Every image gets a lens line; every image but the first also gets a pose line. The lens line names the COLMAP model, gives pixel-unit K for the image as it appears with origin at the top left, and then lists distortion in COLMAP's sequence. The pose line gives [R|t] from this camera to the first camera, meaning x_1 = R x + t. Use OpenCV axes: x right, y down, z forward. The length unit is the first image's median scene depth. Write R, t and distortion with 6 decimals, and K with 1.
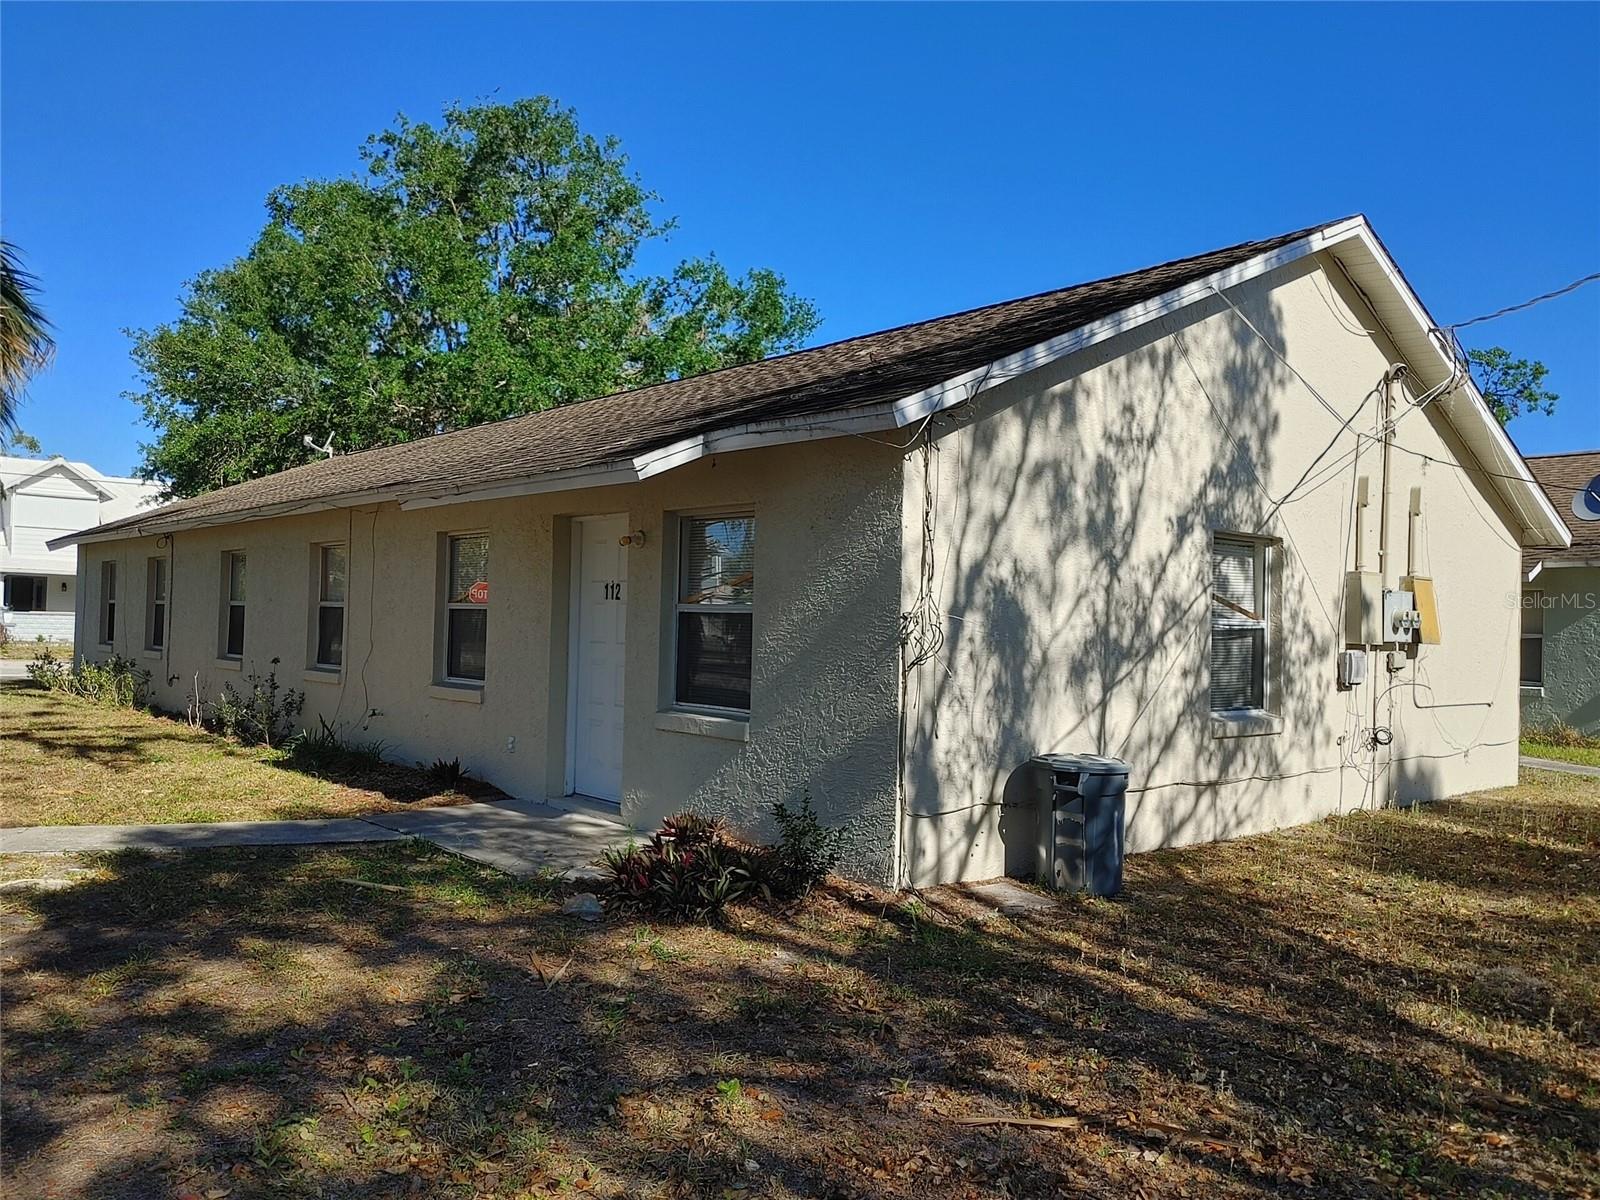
lens RADIAL K [[1194.4, 0, 806.4], [0, 1194.4, 607.2], [0, 0, 1]] dist [0.109605, -0.136739]
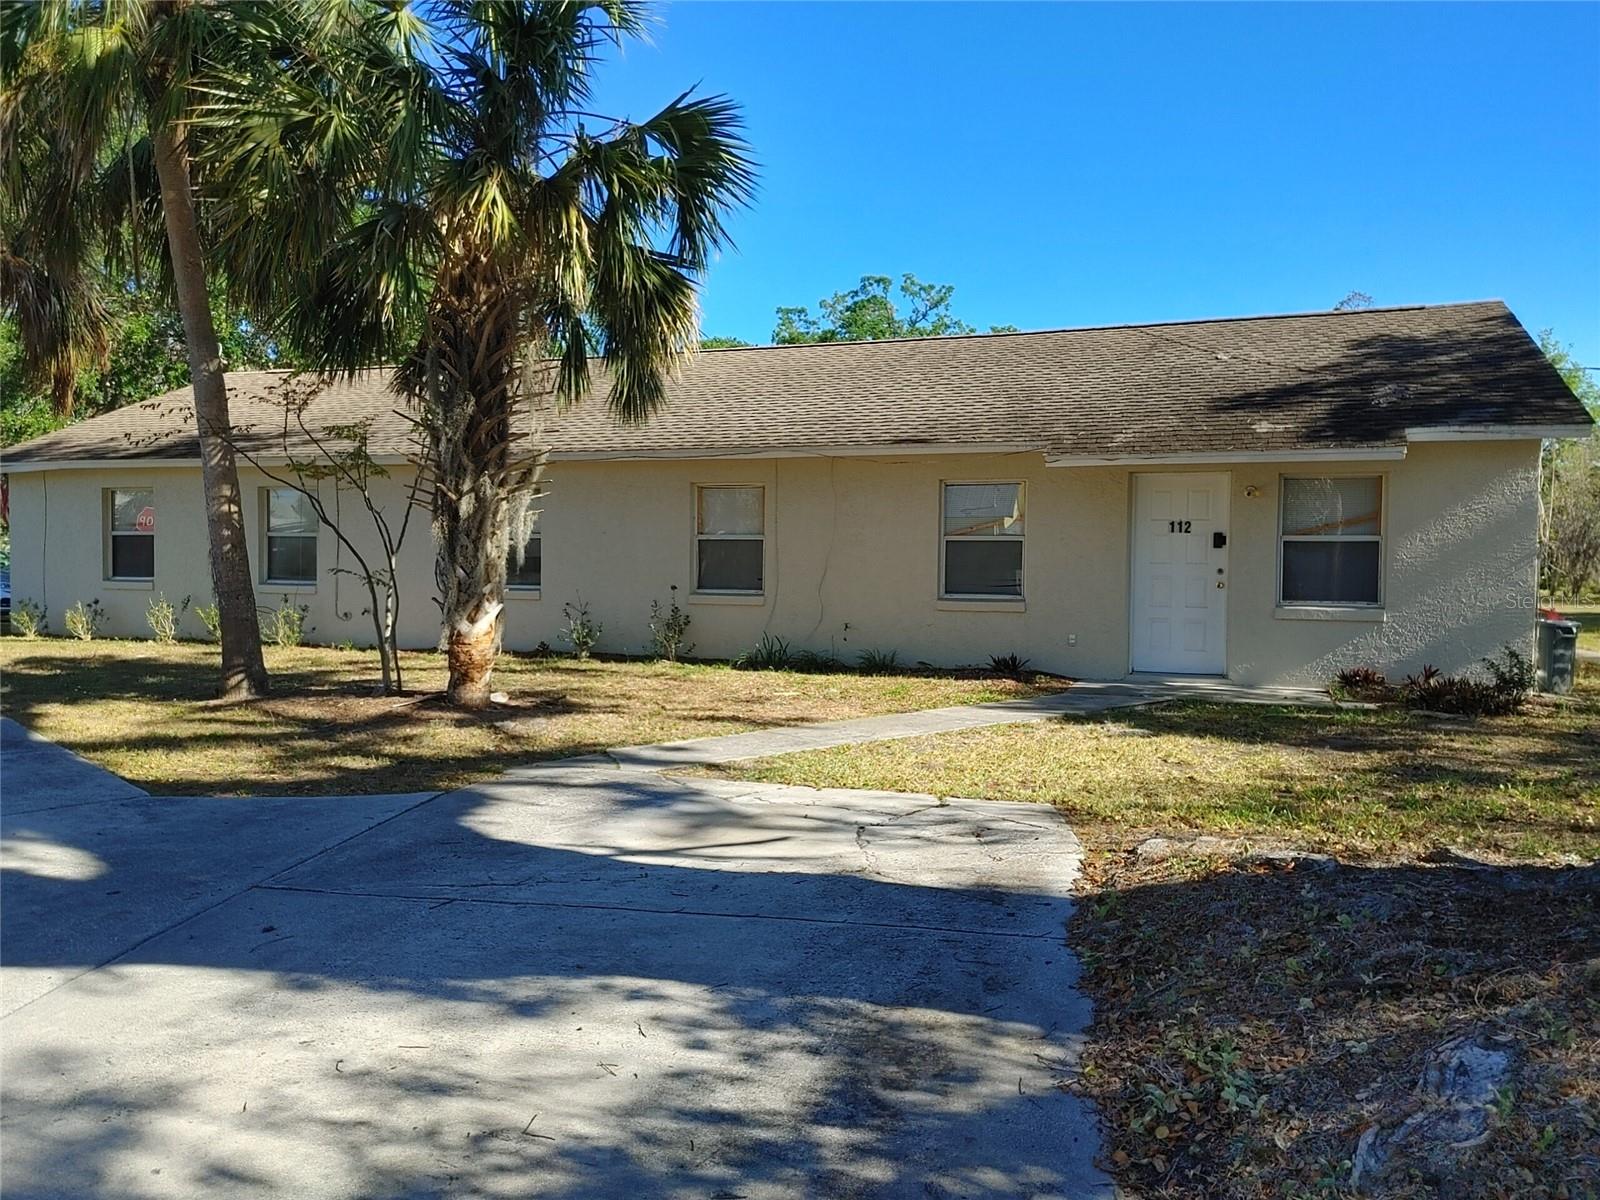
lens RADIAL K [[1194.4, 0, 806.4], [0, 1194.4, 607.2], [0, 0, 1]] dist [0.109605, -0.136739]
pose [[0.883281, -0.035676, 0.467485, -1.231203], [0.005311, 0.997798, 0.066111, -0.015172], [-0.468815, -0.055912, 0.881525, -0.056335]]
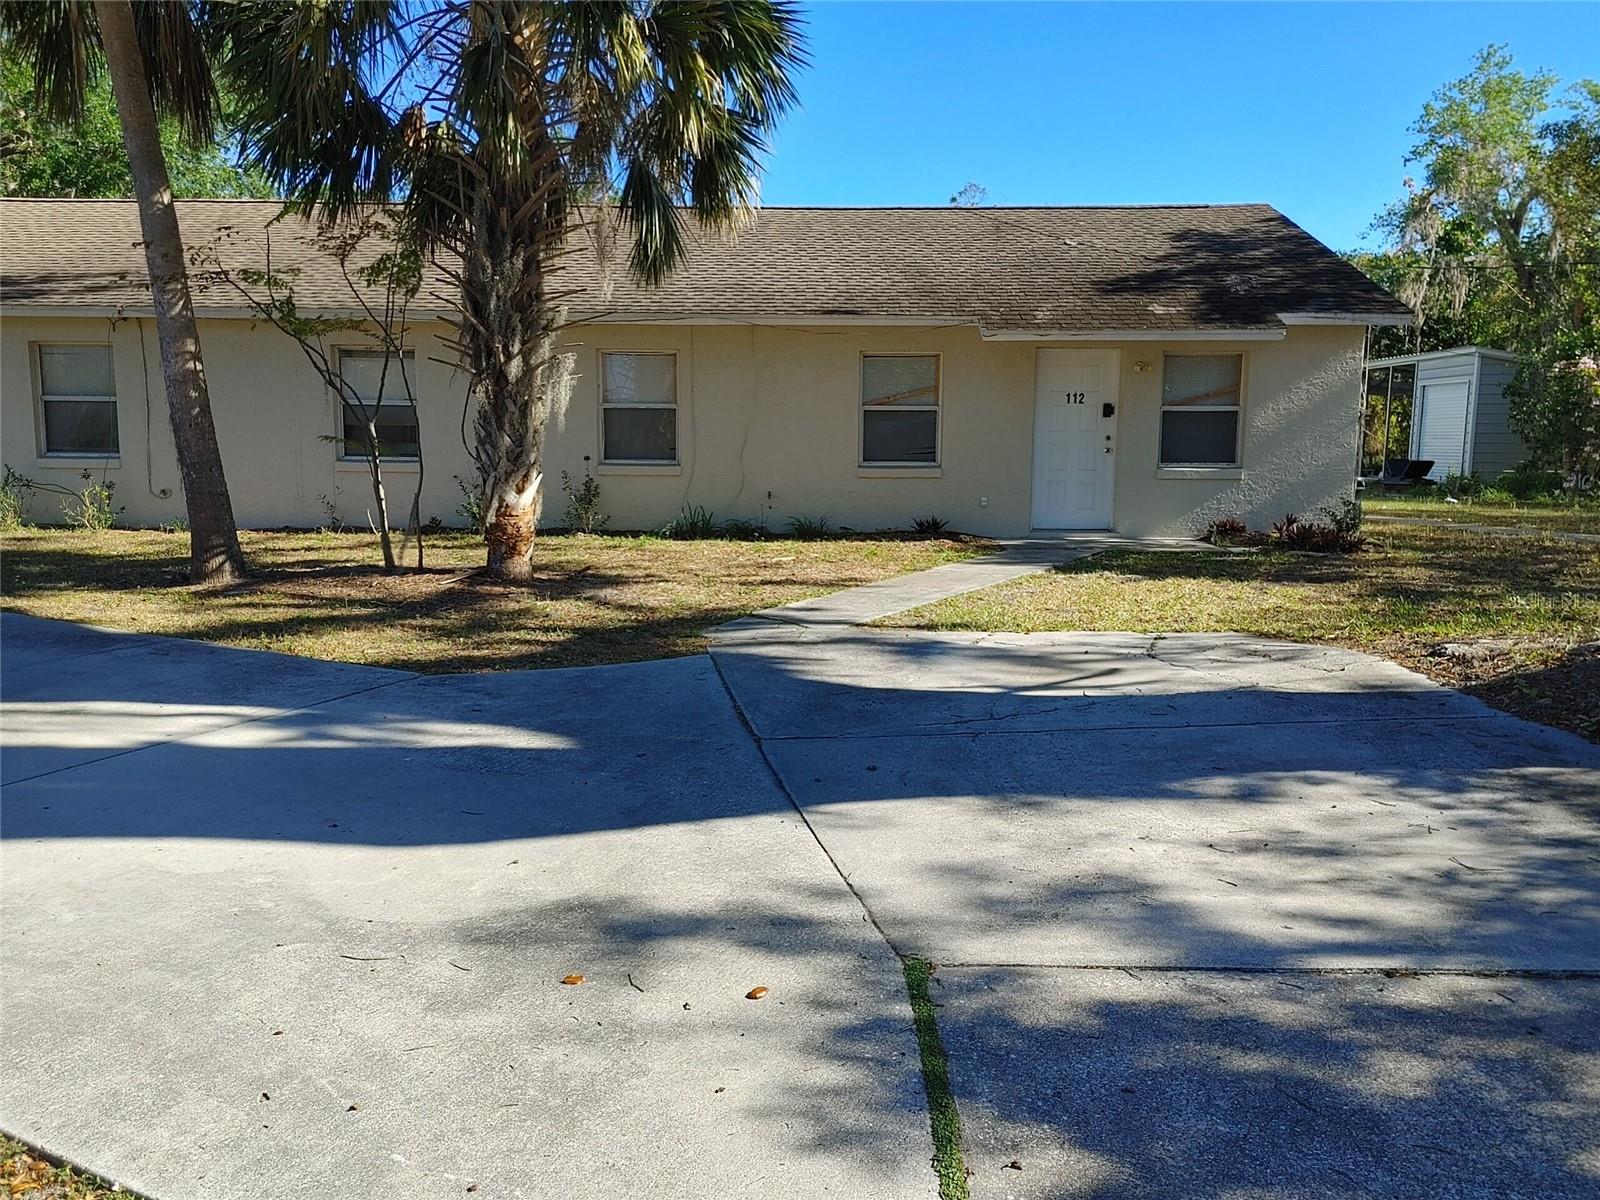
lens RADIAL K [[1194.4, 0, 806.4], [0, 1194.4, 607.2], [0, 0, 1]] dist [0.109605, -0.136739]
pose [[0.678376, -0.123942, 0.724185, -1.603389], [-0.001489, 0.985435, 0.170048, -0.011000], [-0.734713, -0.116435, 0.668311, 0.164362]]
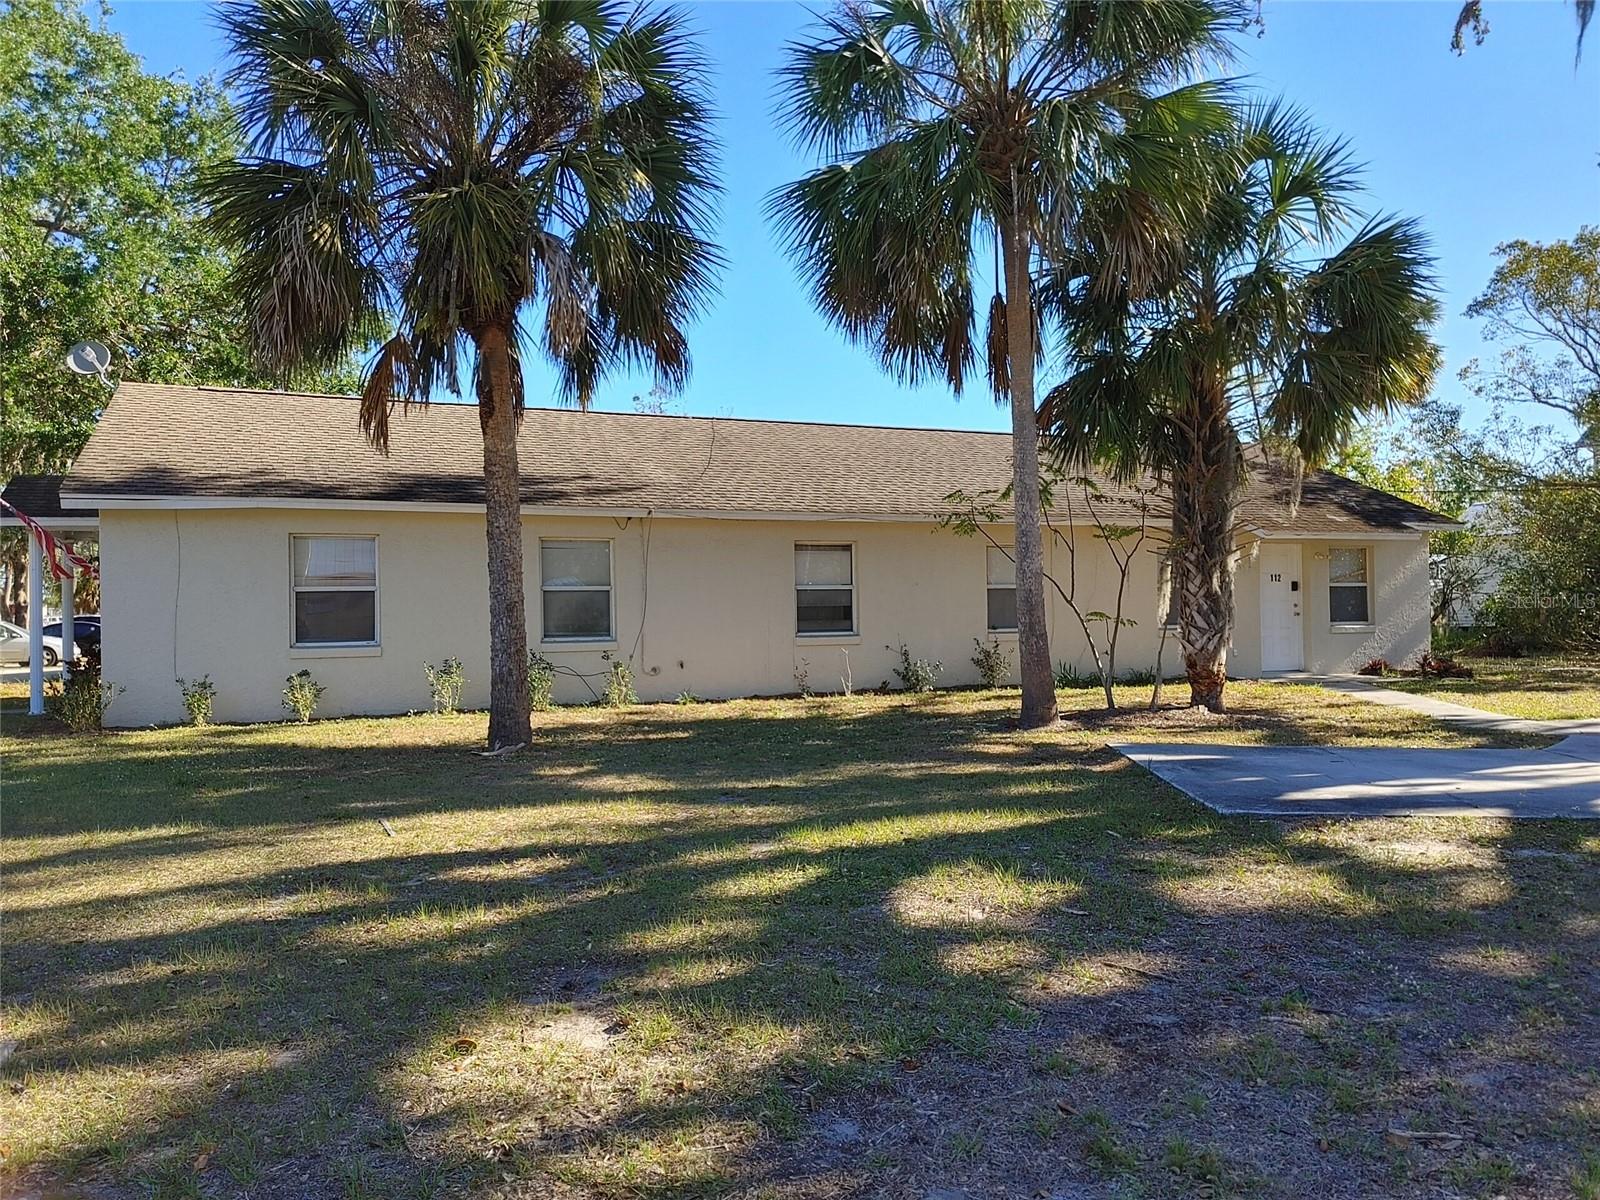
lens RADIAL K [[1194.4, 0, 806.4], [0, 1194.4, 607.2], [0, 0, 1]] dist [0.109605, -0.136739]
pose [[0.336321, -0.027362, 0.941350, -2.582579], [0.006289, 0.999621, 0.026809, -0.024446], [-0.941726, -0.003097, 0.336366, 1.070621]]
